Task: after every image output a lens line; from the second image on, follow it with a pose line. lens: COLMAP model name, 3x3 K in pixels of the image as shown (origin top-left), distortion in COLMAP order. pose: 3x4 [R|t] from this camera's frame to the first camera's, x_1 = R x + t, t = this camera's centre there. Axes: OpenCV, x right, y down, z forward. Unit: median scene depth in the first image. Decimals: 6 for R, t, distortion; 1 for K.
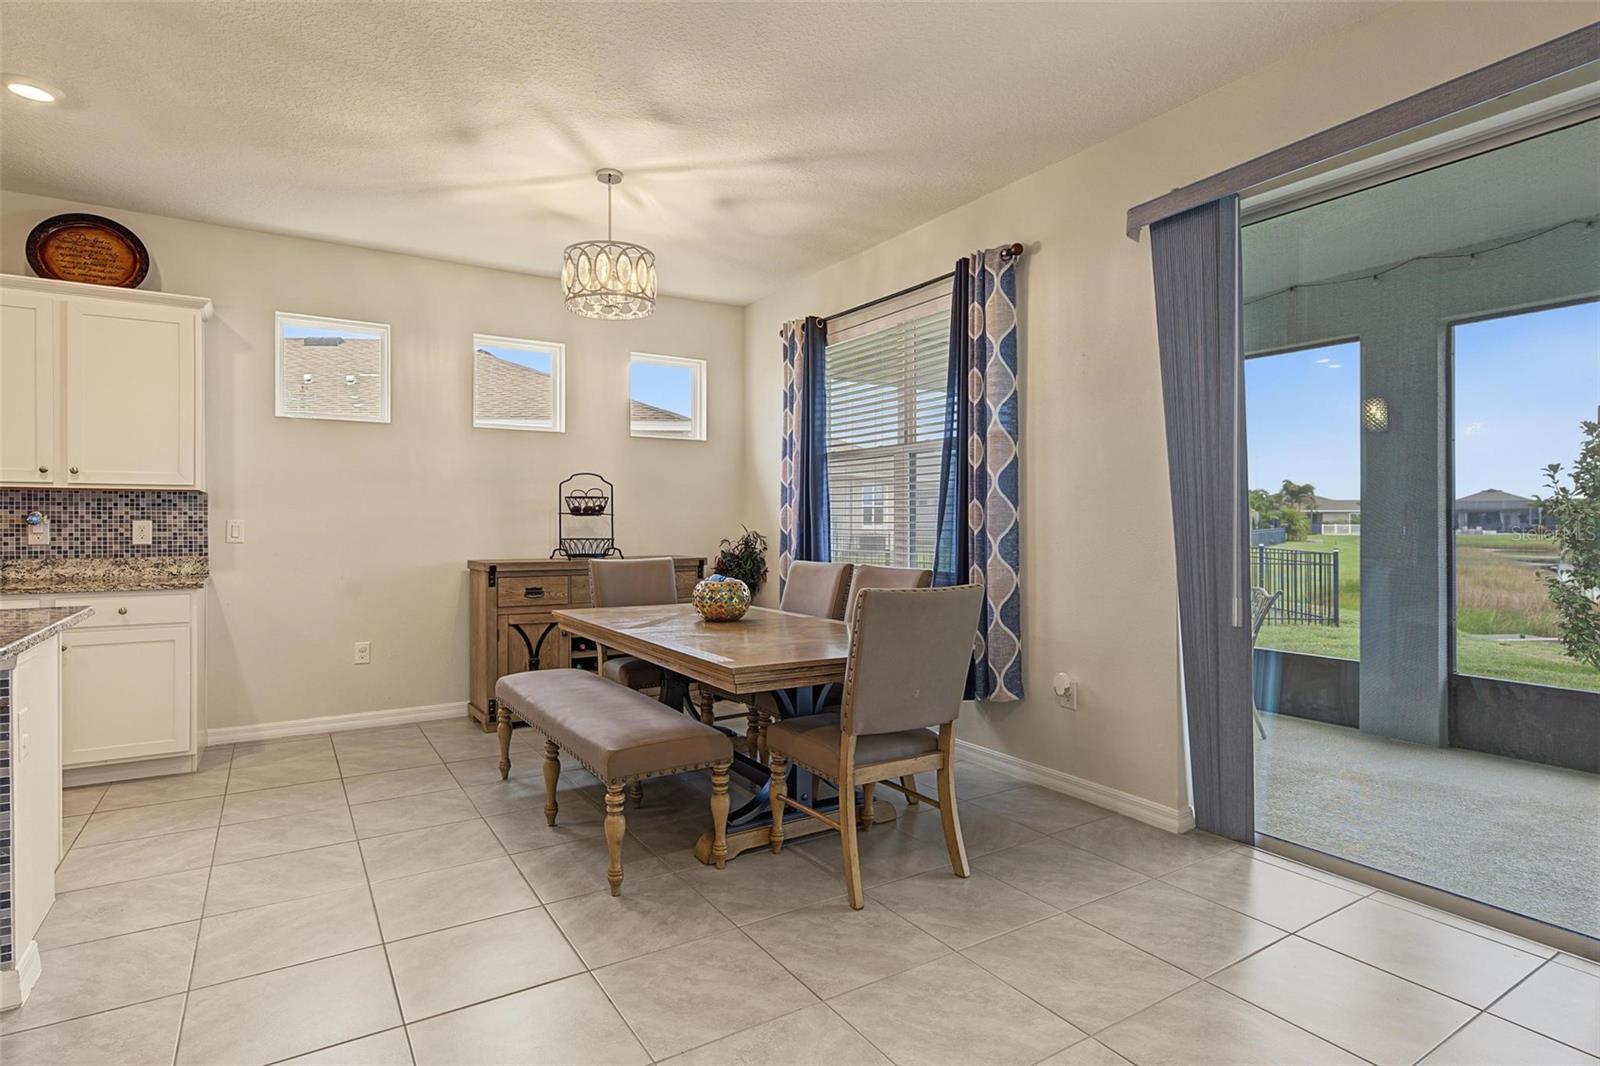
lens RADIAL K [[826.3, 0, 792.8], [0, 826.3, 527.0], [0, 0, 1]] dist [0.006690, -0.001911]
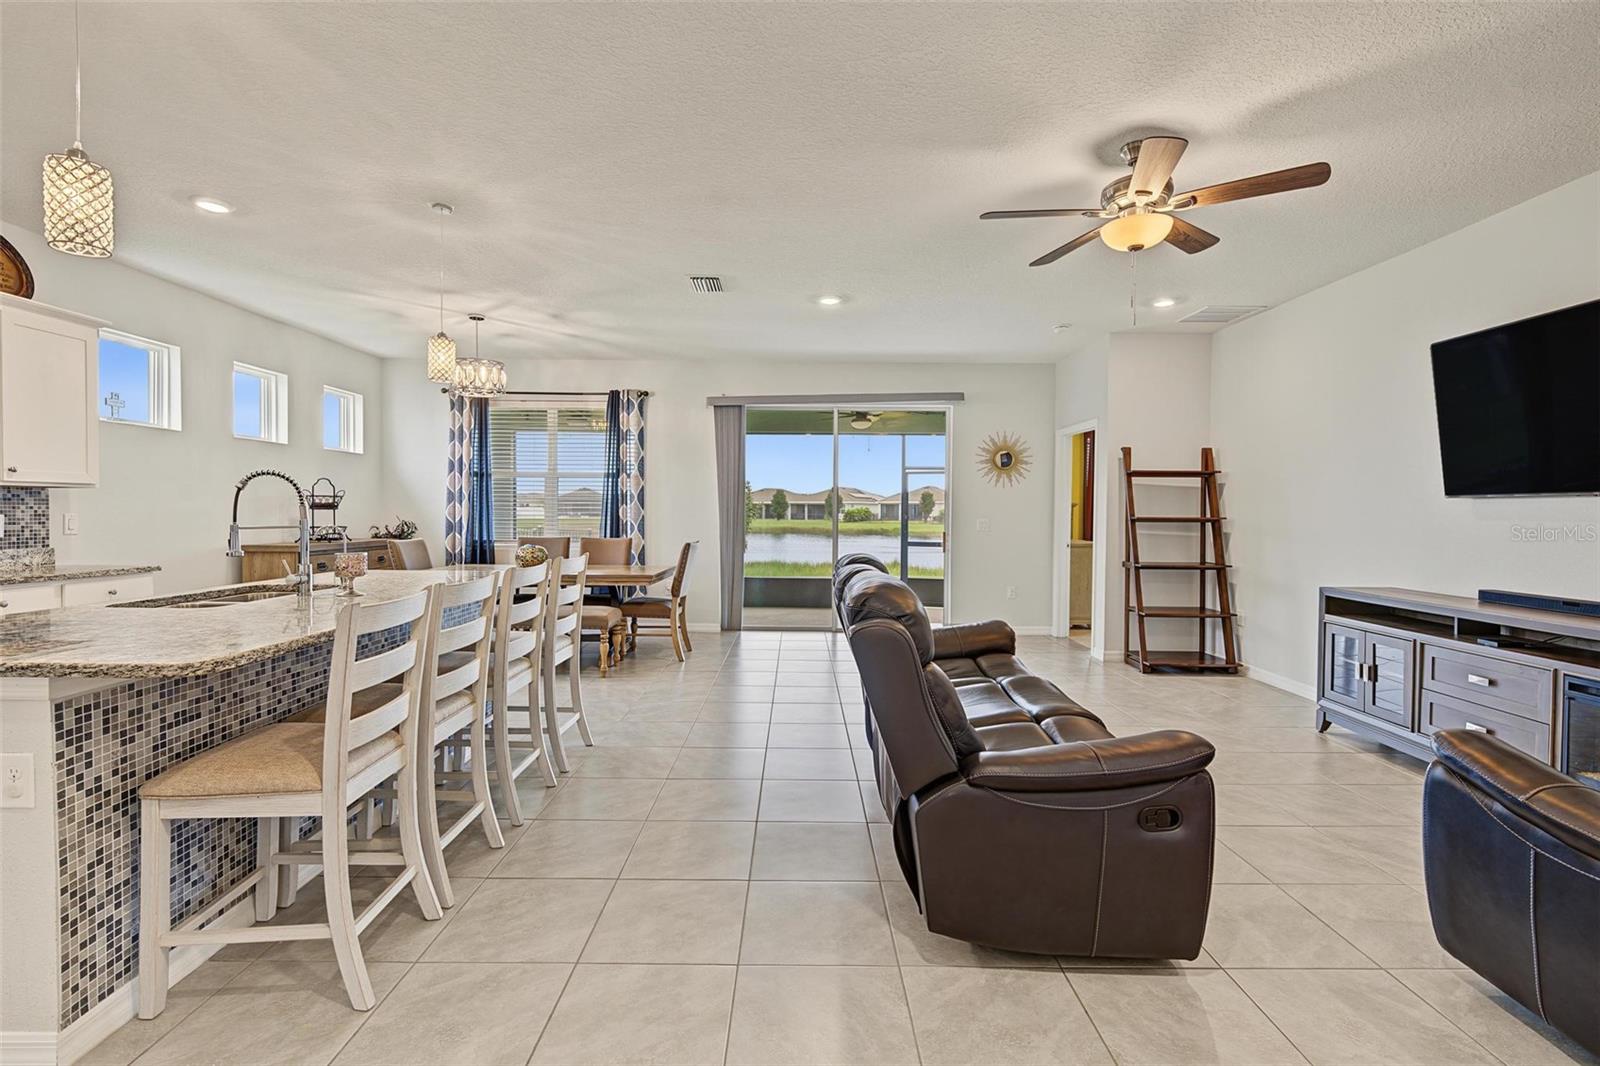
lens RADIAL K [[712.3, 0, 795.2], [0, 712.3, 523.6], [0, 0, 1]] dist [-0.000144, 0.001032]
pose [[0.535641, -0.009749, 0.844389, -1.019770], [-0.004663, 0.999884, 0.014503, -0.014539], [-0.844433, -0.011706, 0.535533, -0.330351]]
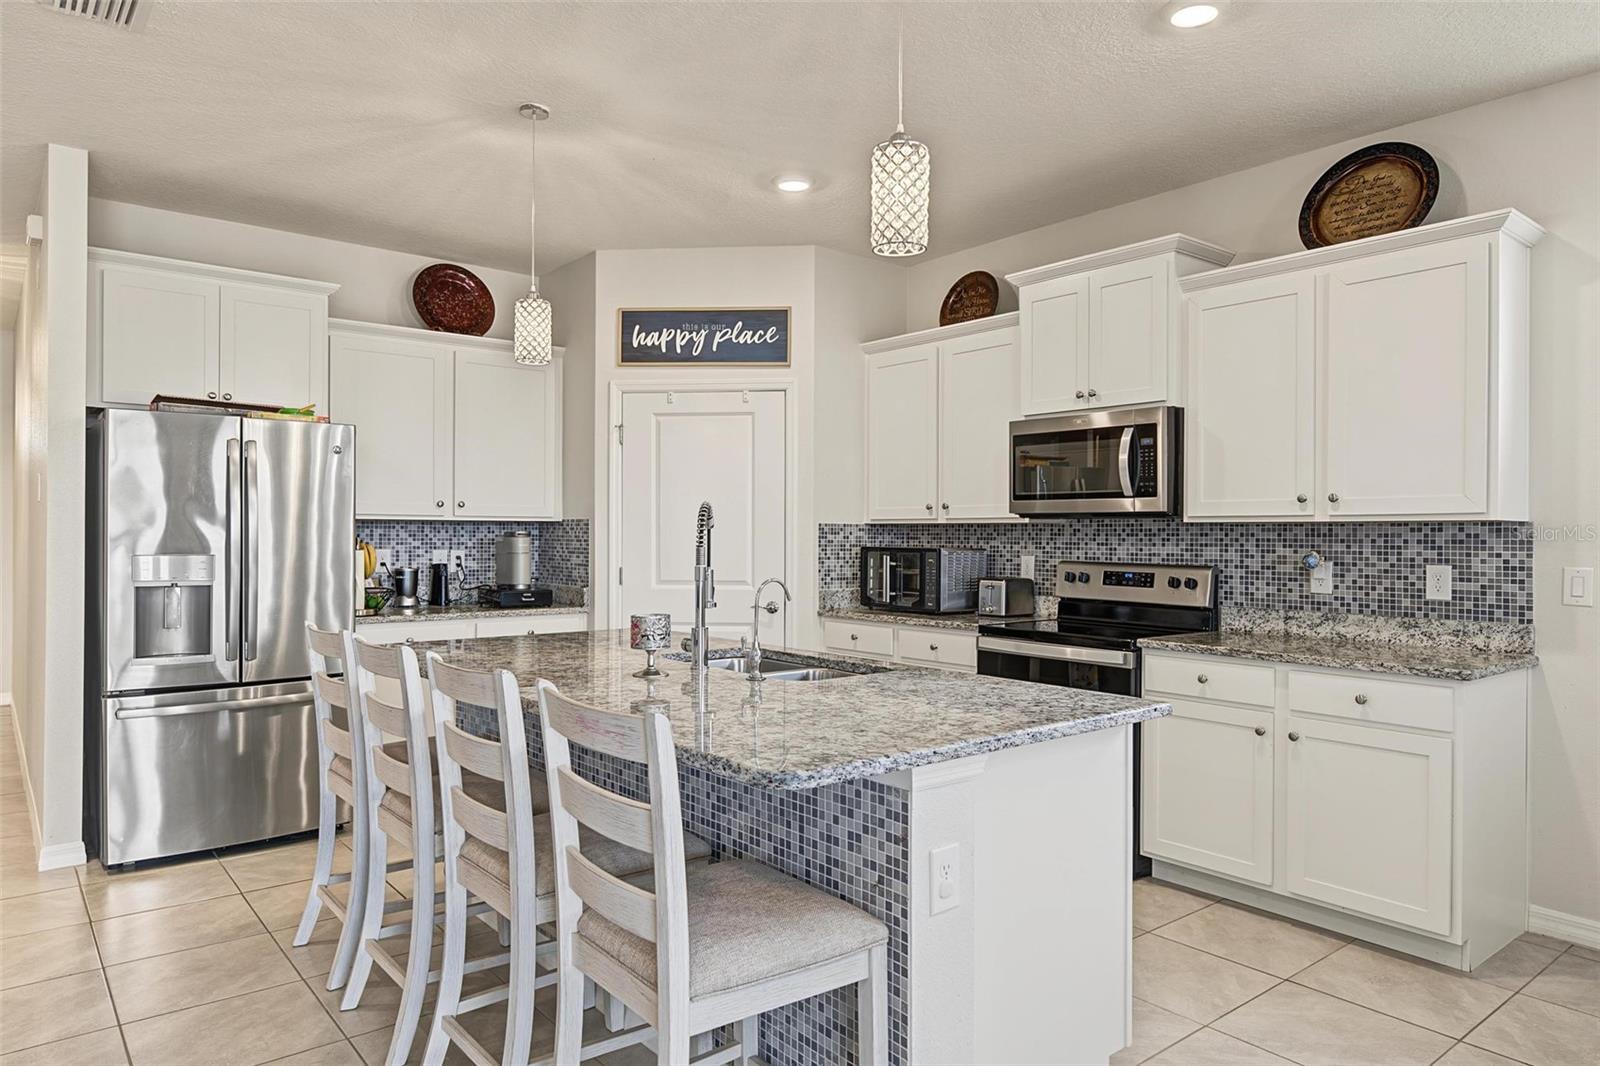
lens RADIAL K [[1011.3, 0, 794.8], [0, 1011.3, 532.5], [0, 0, 1]] dist [0.007485, -0.004835]
pose [[0.119672, -0.000590, -0.992813, -0.021051], [-0.008566, 0.999962, -0.001627, -0.029291], [0.992777, 0.008699, 0.119662, 0.380826]]
